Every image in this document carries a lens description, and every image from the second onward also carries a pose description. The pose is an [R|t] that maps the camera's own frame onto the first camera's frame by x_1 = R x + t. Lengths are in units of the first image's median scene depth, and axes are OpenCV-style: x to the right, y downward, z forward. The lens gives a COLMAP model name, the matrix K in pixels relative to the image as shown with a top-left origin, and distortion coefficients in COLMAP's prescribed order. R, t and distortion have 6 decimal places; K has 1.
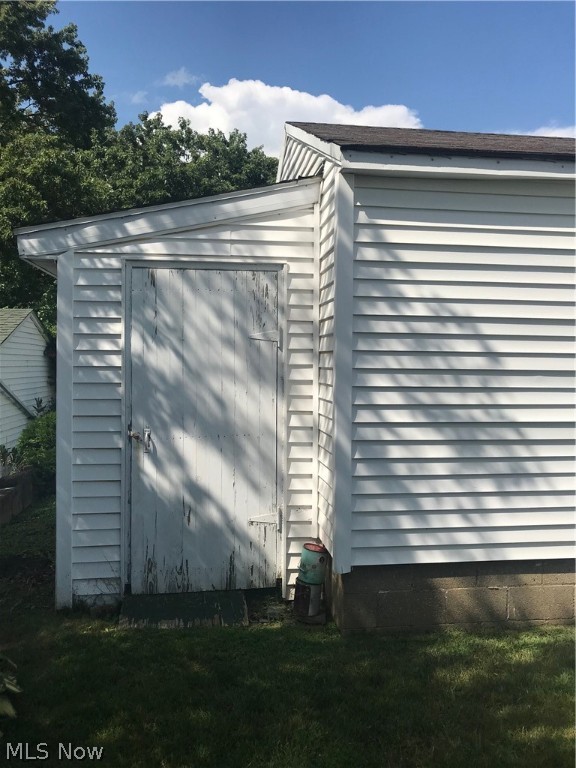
lens RADIAL K [[627.9, 0, 288.0], [0, 627.9, 384.0], [0, 0, 1]] dist [0.102125, -0.248613]
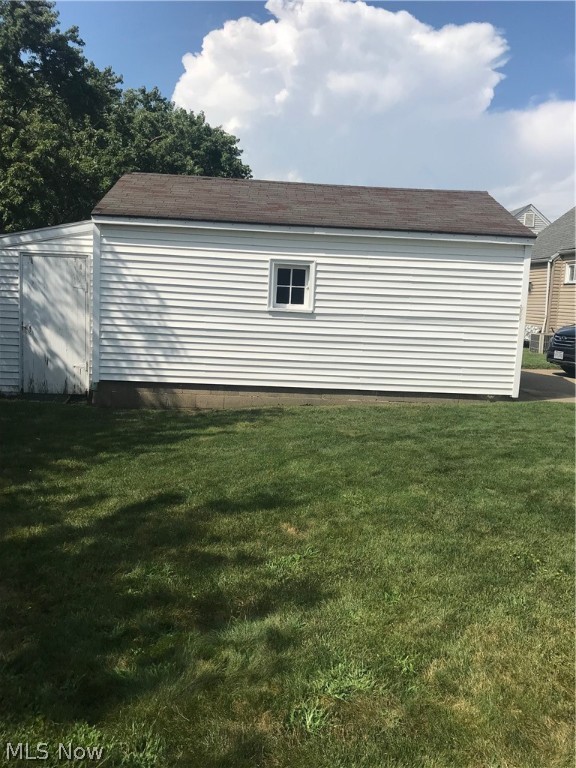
lens RADIAL K [[627.9, 0, 288.0], [0, 627.9, 384.0], [0, 0, 1]] dist [0.102125, -0.248613]
pose [[0.996386, 0.045857, -0.071503, 0.992090], [-0.038574, 0.994230, 0.100098, 0.018296], [0.075681, -0.096978, 0.992405, -1.412565]]
